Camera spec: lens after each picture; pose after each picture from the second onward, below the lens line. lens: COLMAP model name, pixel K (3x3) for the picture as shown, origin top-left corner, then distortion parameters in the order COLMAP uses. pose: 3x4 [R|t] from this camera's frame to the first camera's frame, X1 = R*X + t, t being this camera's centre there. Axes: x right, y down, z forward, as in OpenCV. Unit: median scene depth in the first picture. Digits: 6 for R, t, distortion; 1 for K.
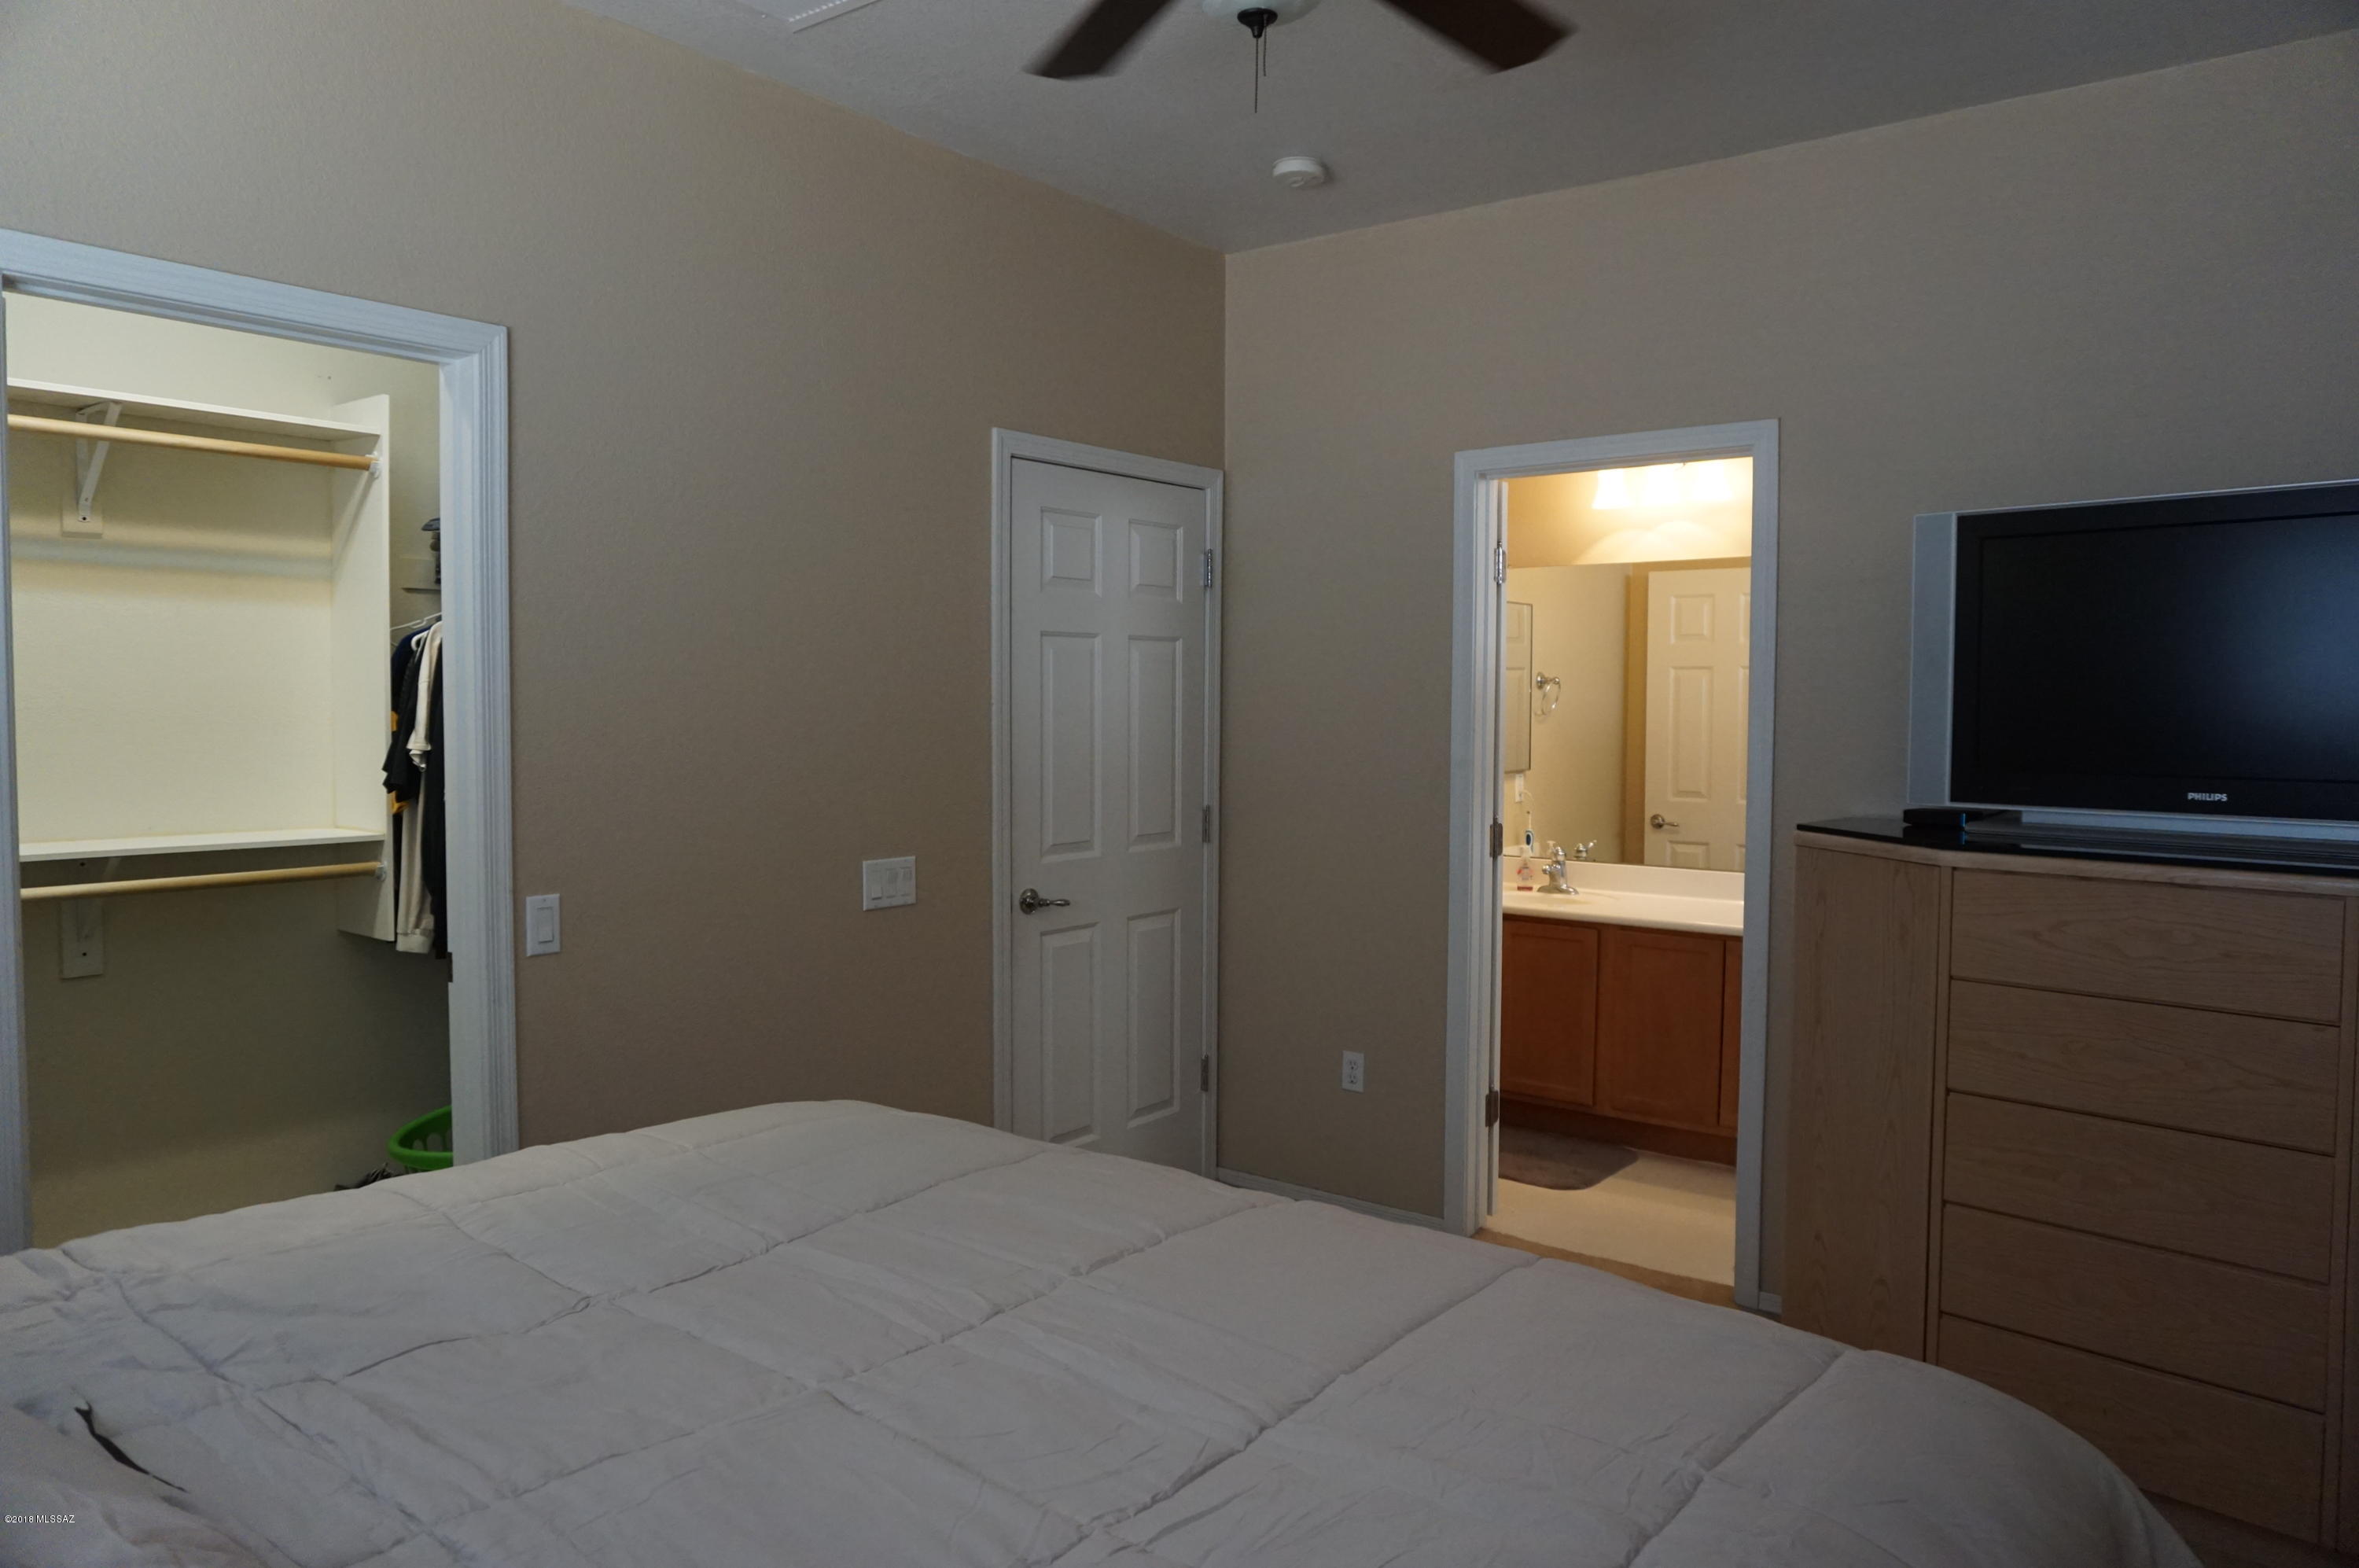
lens RADIAL K [[1595.8, 0, 1179.5], [0, 1595.8, 784.0], [0, 0, 1]] dist [-0.008525, 0.039159]
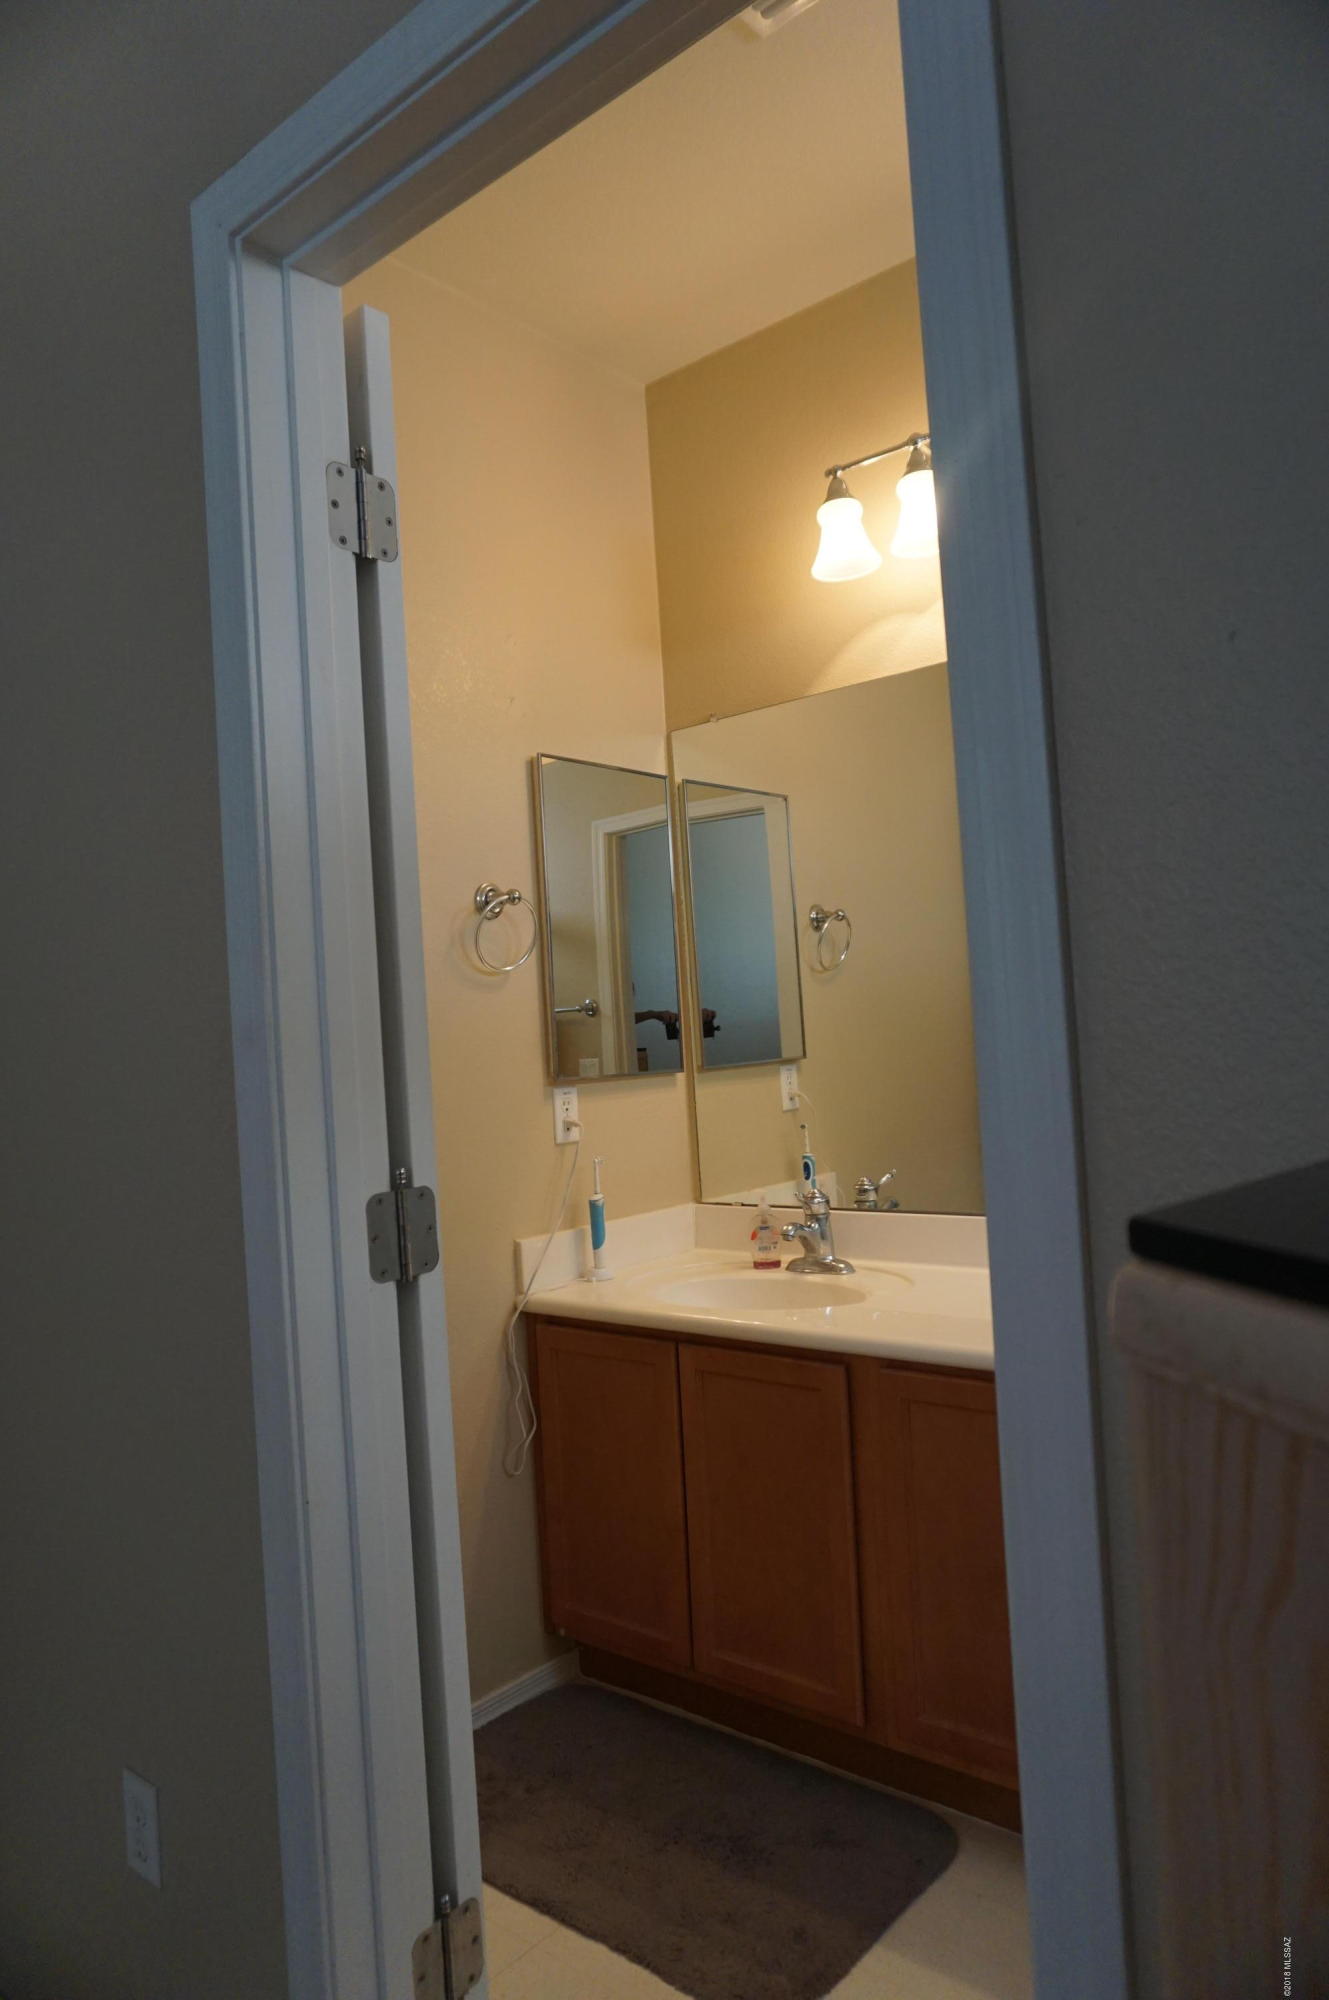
lens RADIAL K [[1352.9, 0, 664.5], [0, 1352.9, 1000.0], [0, 0, 1]] dist [-0.008525, 0.039159]
pose [[0.997185, -0.059094, -0.046151, 0.208747], [0.055451, 0.995520, -0.076587, 0.006536], [0.050470, 0.073813, 0.995994, 0.512236]]
